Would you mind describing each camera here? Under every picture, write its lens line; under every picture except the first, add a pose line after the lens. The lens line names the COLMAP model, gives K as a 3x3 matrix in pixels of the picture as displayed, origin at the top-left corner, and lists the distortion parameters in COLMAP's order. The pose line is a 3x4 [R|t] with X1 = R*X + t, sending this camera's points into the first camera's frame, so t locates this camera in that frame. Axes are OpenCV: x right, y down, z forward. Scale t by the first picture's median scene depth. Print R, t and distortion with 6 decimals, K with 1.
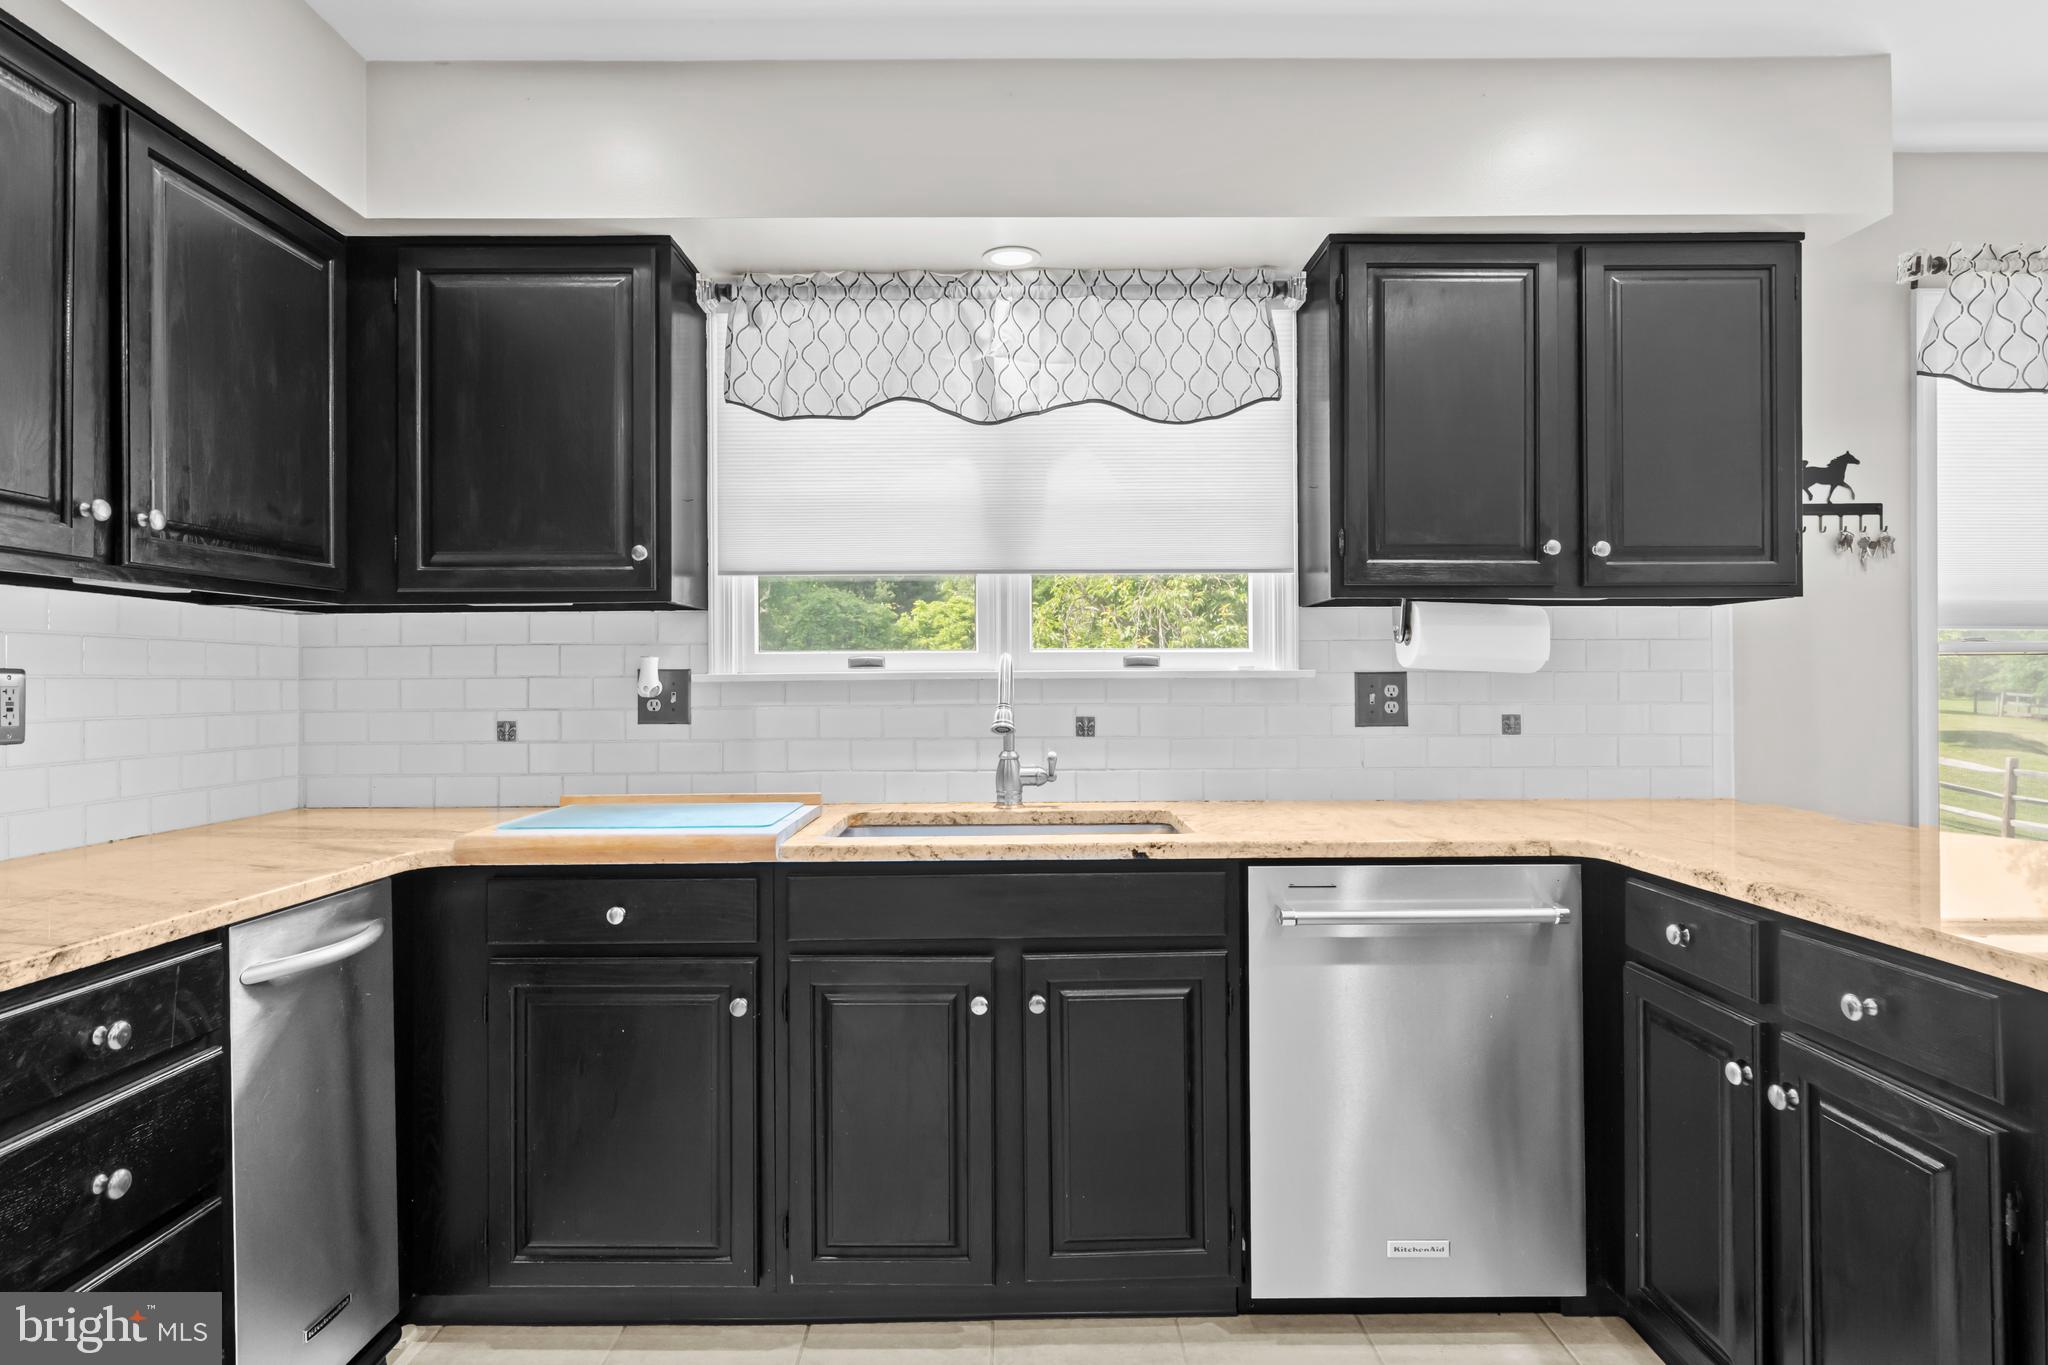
lens RADIAL K [[1094.3, 0, 1023.7], [0, 1094.3, 661.7], [0, 0, 1]] dist [-0.001604, 0.001571]
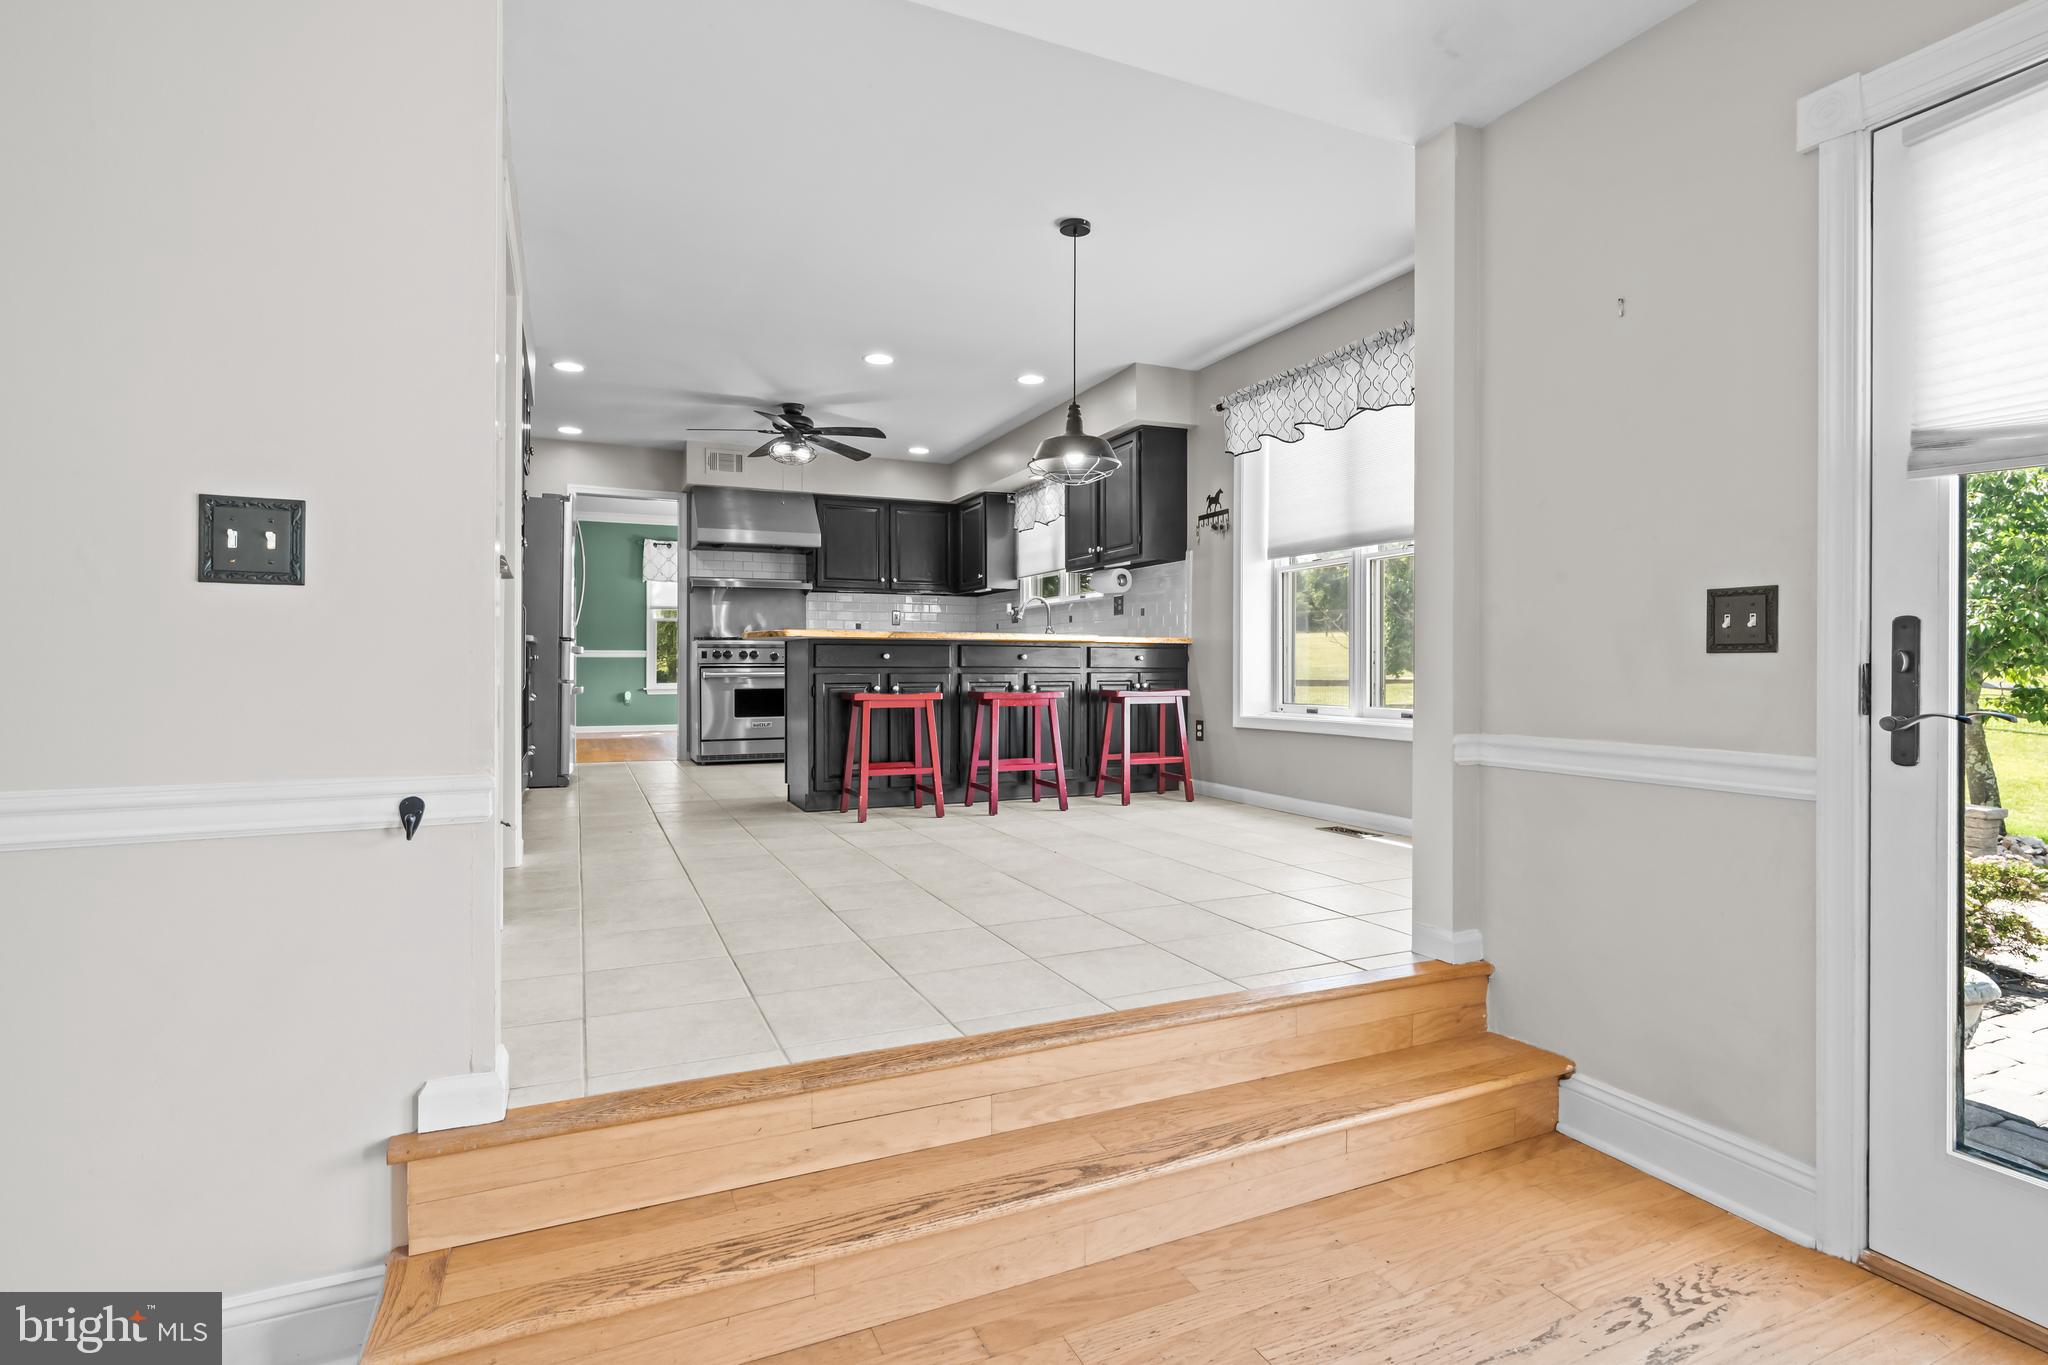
lens RADIAL K [[1004.2, 0, 1021.4], [0, 1004.2, 666.9], [0, 0, 1]] dist [-0.009261, 0.000272]
pose [[0.399023, 0.005782, -0.916923, 2.703968], [0.018503, 0.999726, 0.014356, 0.159416], [0.916754, -0.022695, 0.398807, -0.268162]]
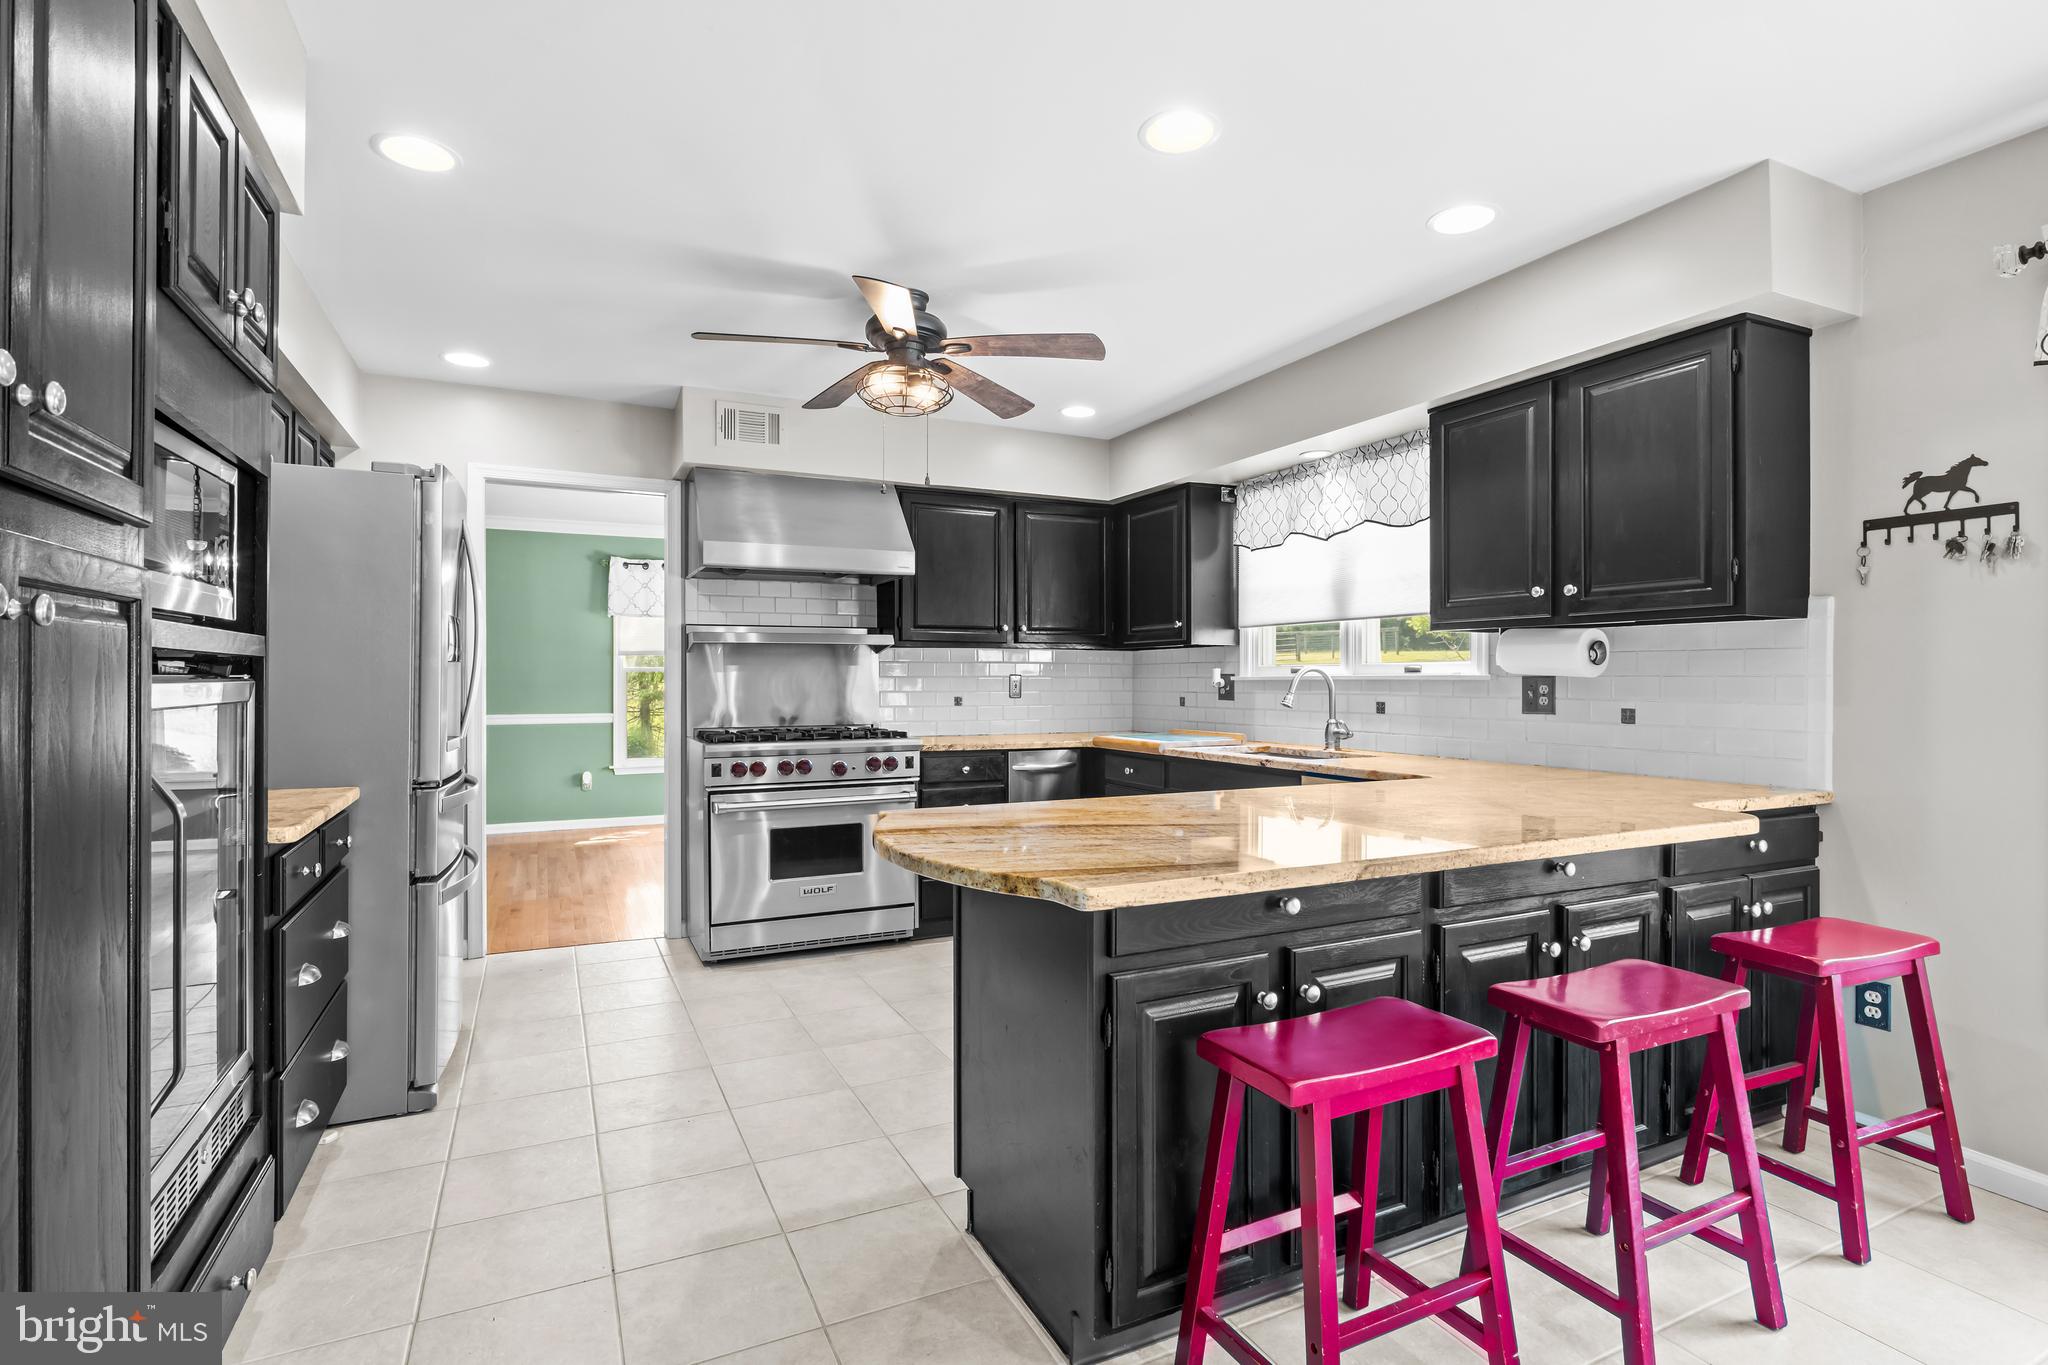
lens RADIAL K [[1004.2, 0, 1021.4], [0, 1004.2, 666.9], [0, 0, 1]] dist [-0.009261, 0.000272]
pose [[0.421146, -0.006320, -0.906971, 1.279596], [0.016921, 0.999856, 0.000889, -0.015833], [0.906835, -0.015721, 0.421193, -0.175844]]
